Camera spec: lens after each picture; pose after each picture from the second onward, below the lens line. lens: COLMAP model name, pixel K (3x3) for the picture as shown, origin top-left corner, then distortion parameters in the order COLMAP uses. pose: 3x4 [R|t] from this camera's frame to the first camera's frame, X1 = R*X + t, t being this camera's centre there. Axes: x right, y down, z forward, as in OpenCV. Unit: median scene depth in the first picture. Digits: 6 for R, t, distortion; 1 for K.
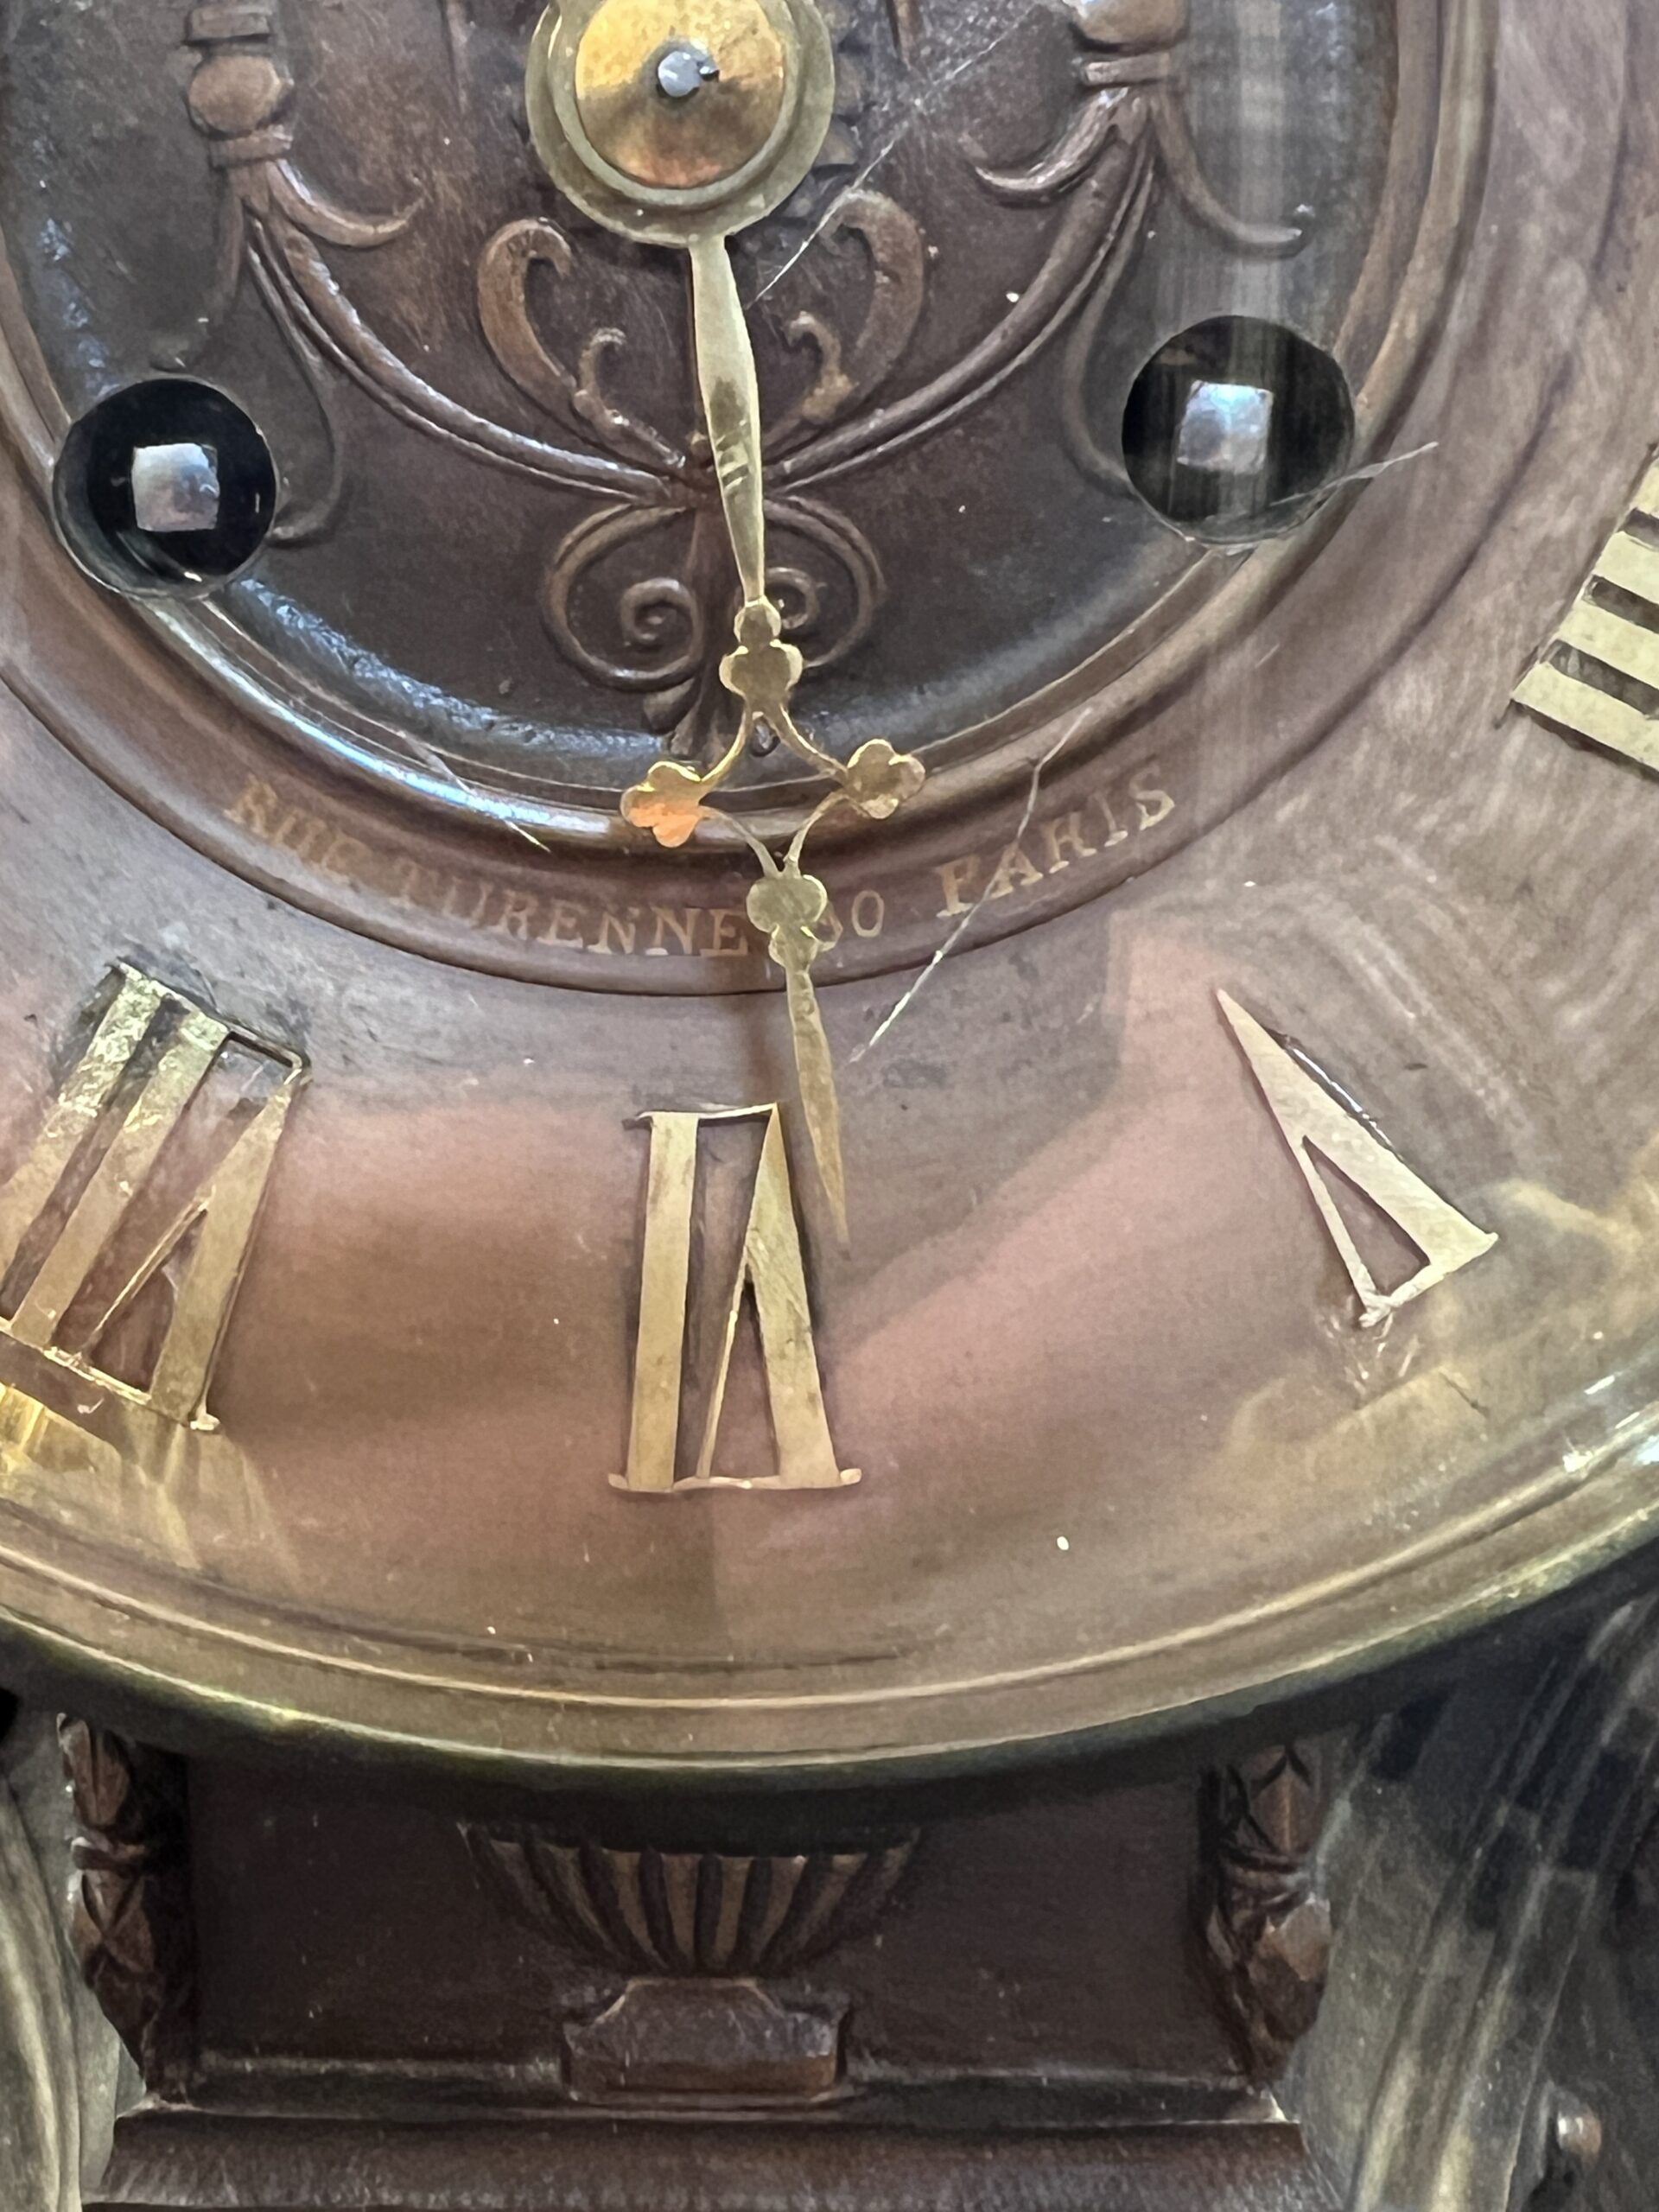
lens RADIAL K [[2722.2, 0, 509.3], [0, 2722.2, 1100.4], [0, 0, 1]] dist [-0.007728, -0.026243]
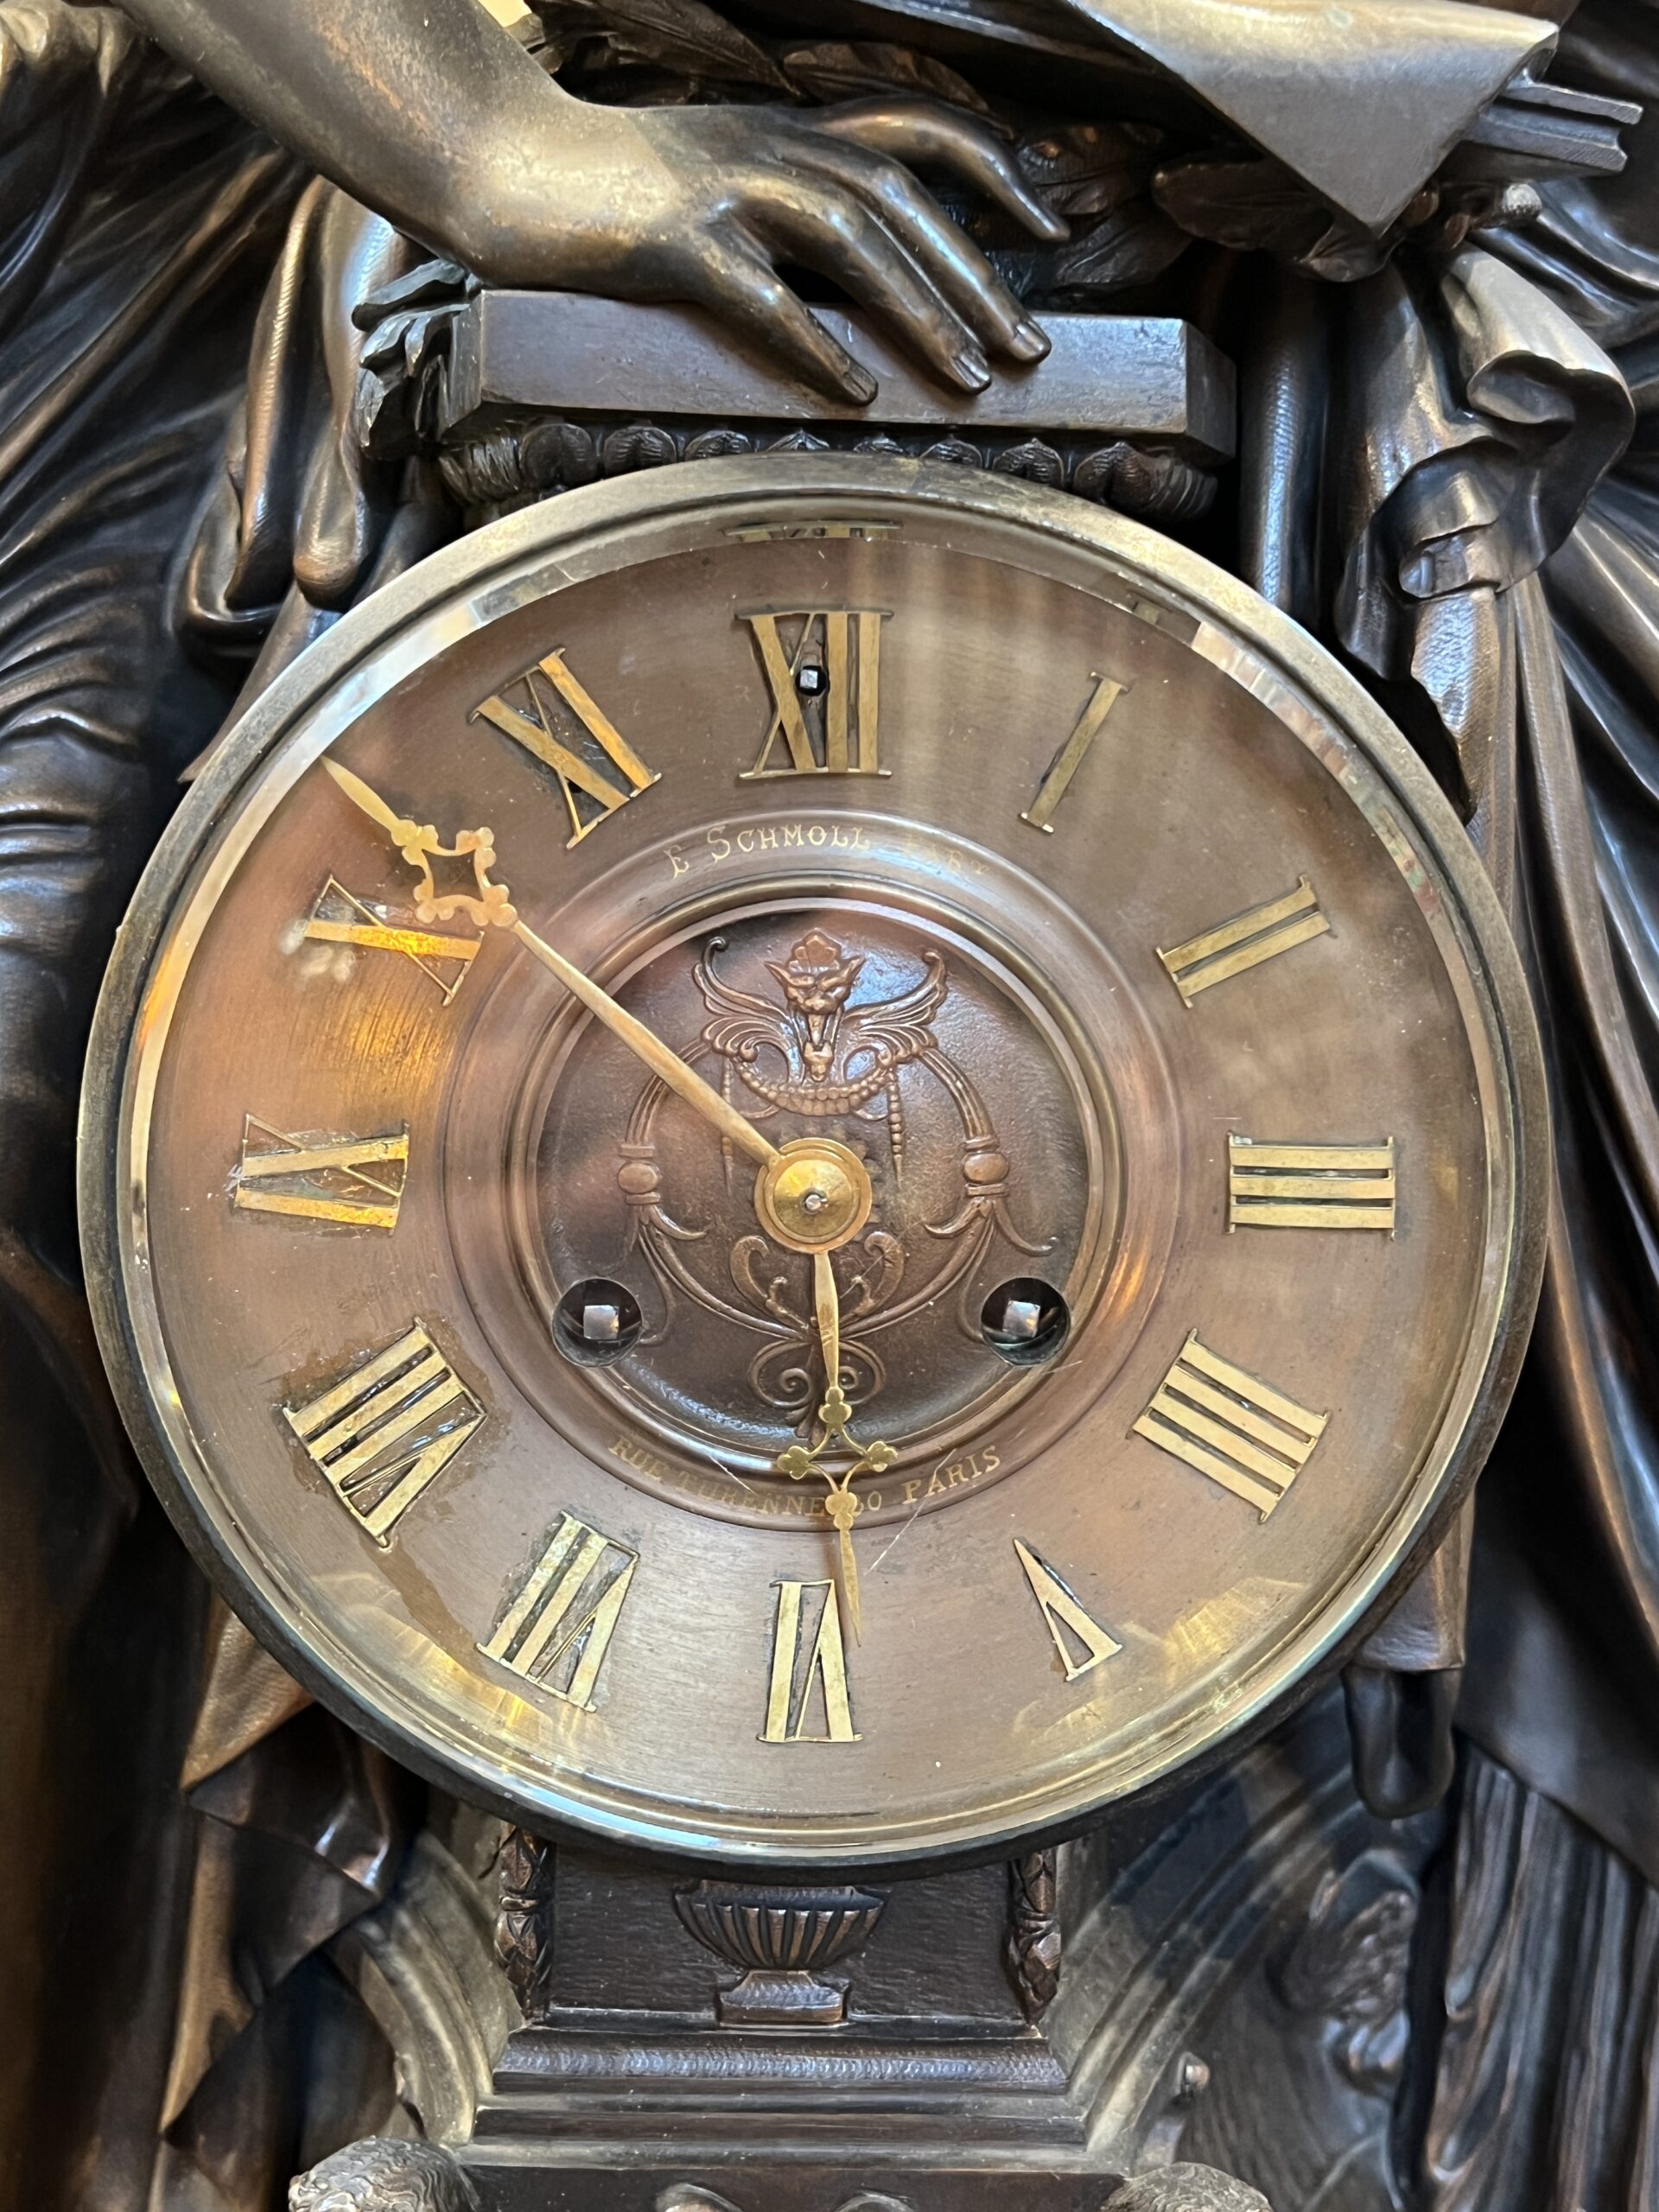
lens RADIAL K [[2898.3, 0, 829.5], [0, 2898.3, 1106.0], [0, 0, 1]] dist [-0.005716, 0.007058]
pose [[0.993389, 0.047947, 0.104308, -0.196902], [-0.038482, 0.995113, -0.090933, -0.186300], [-0.108158, 0.086317, 0.990379, -1.604390]]
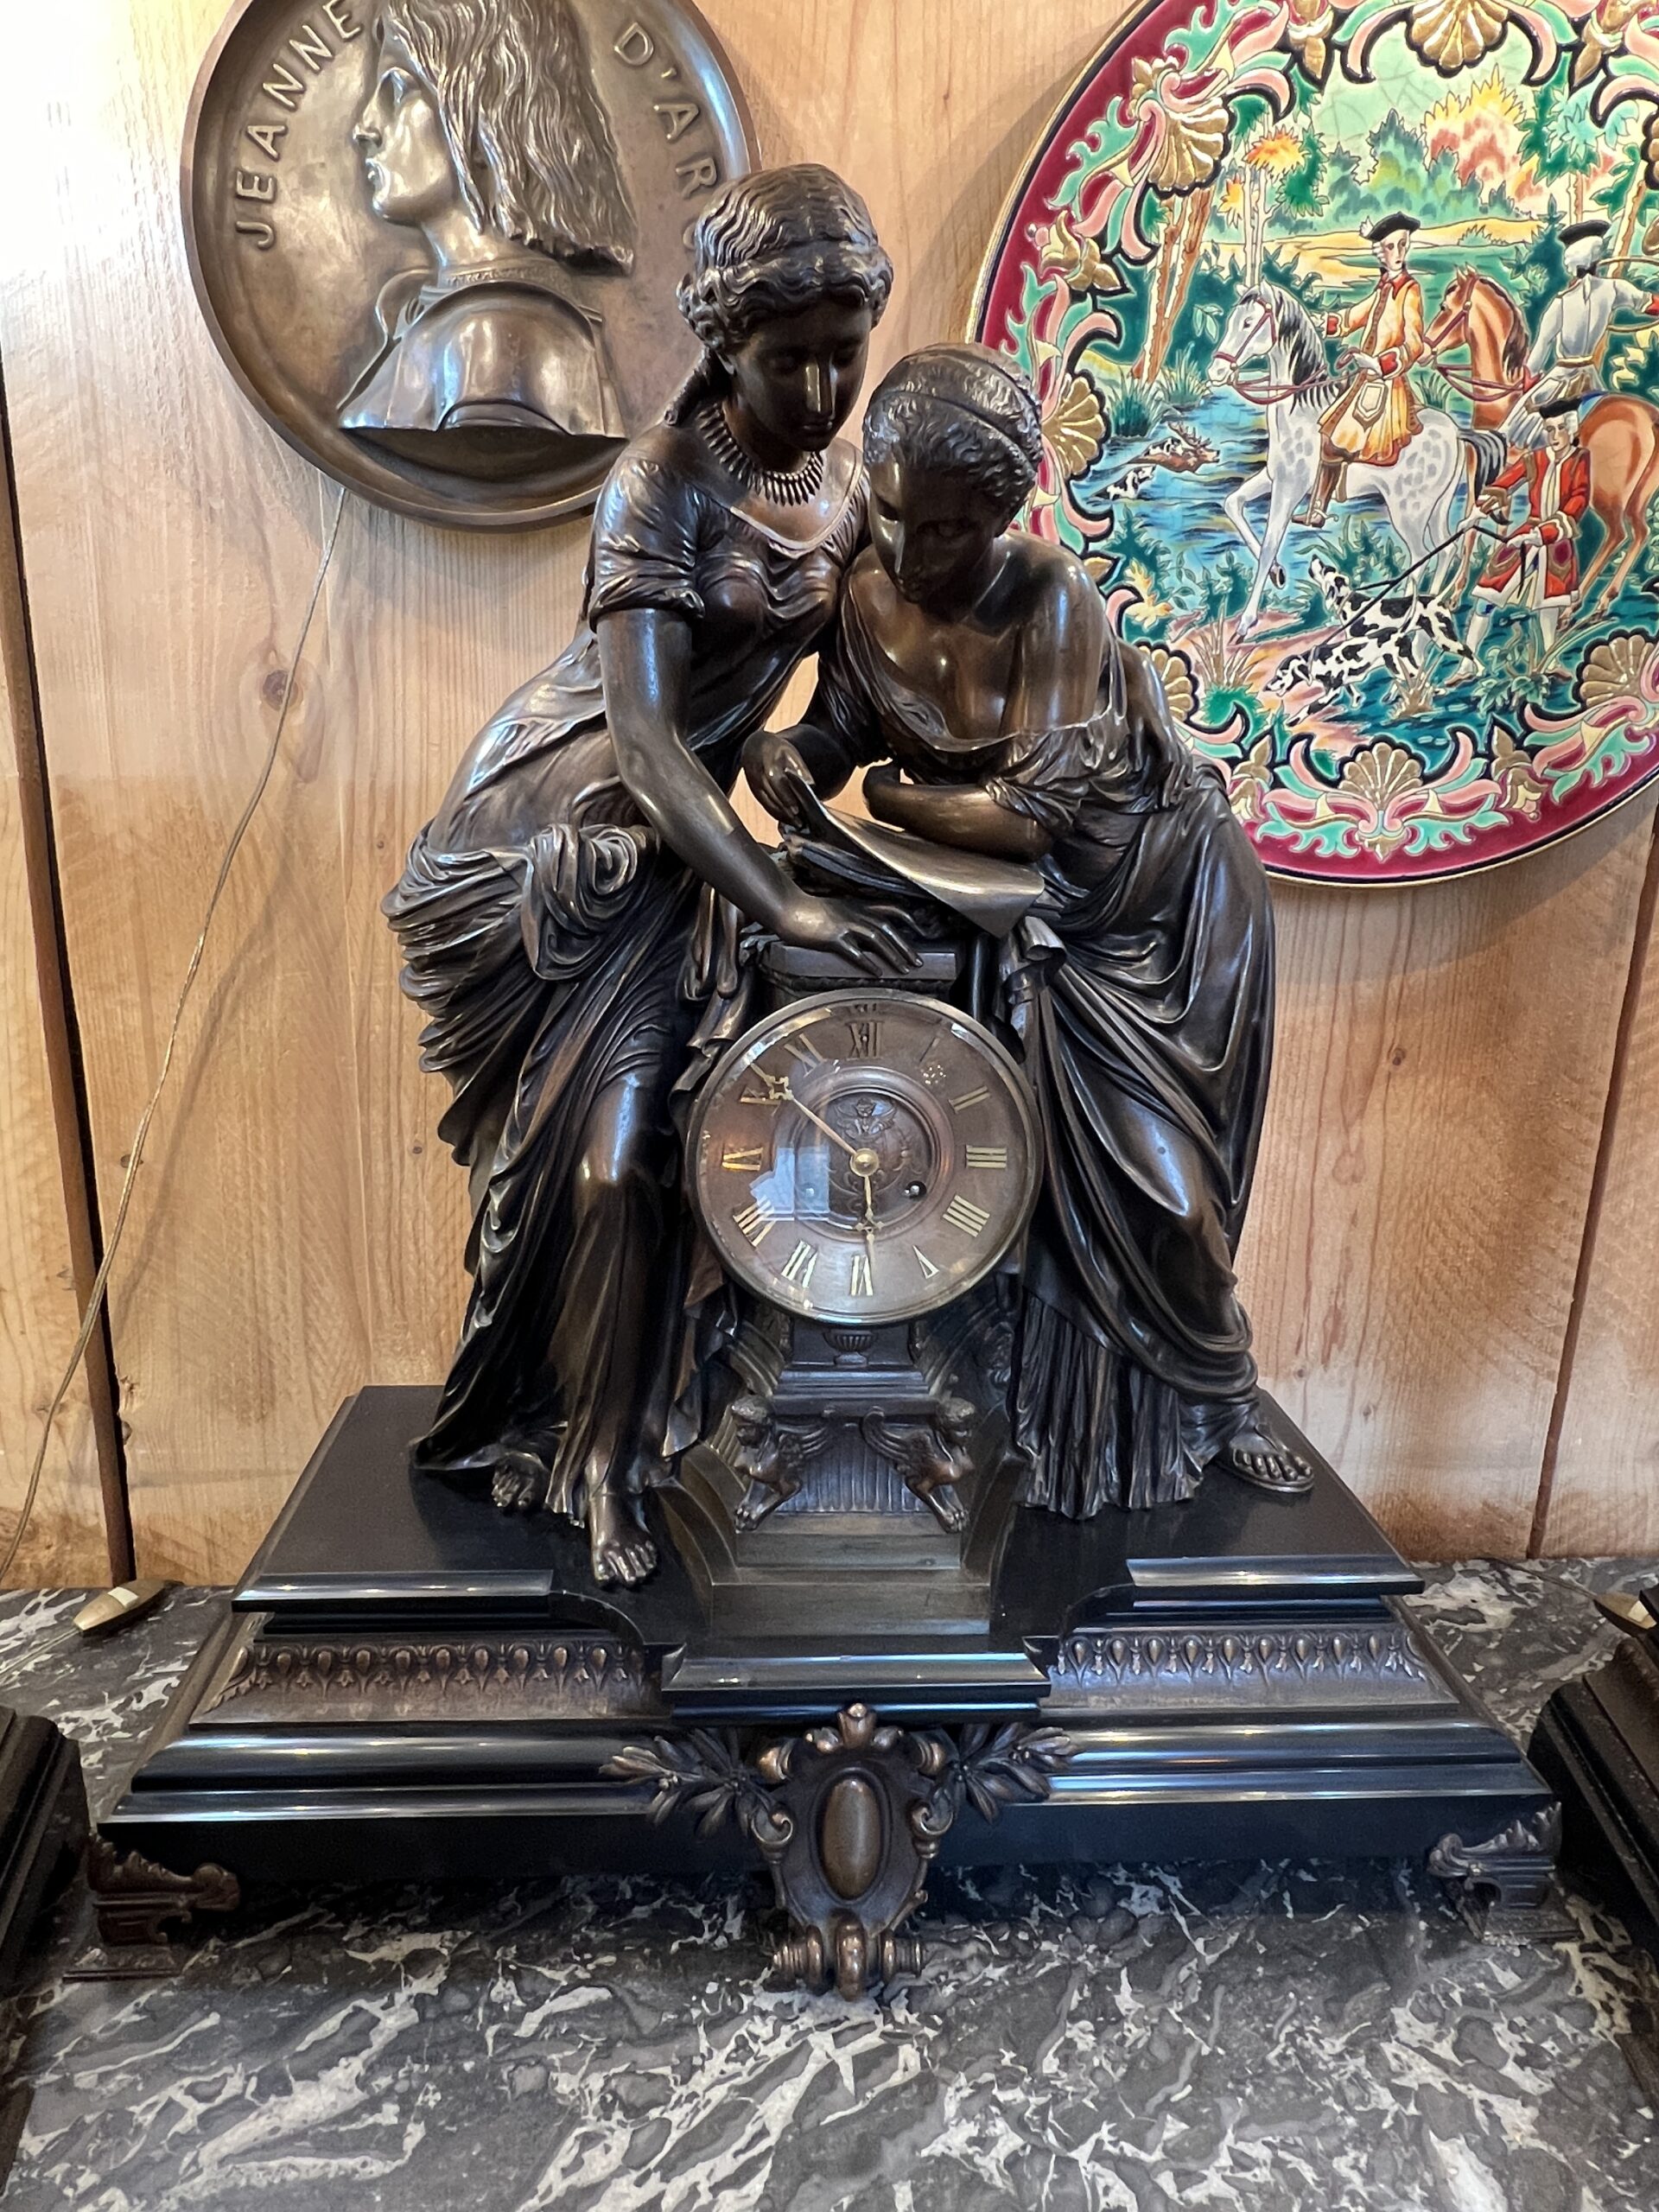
lens RADIAL K [[1343.9, 0, 801.3], [0, 1343.9, 1078.1], [0, 0, 1]] dist [-0.004258, -0.001169]
pose [[0.989340, 0.031333, 0.142214, -0.857003], [-0.026853, 0.999084, -0.033308, -0.473137], [-0.143127, 0.029134, 0.989275, -3.807198]]
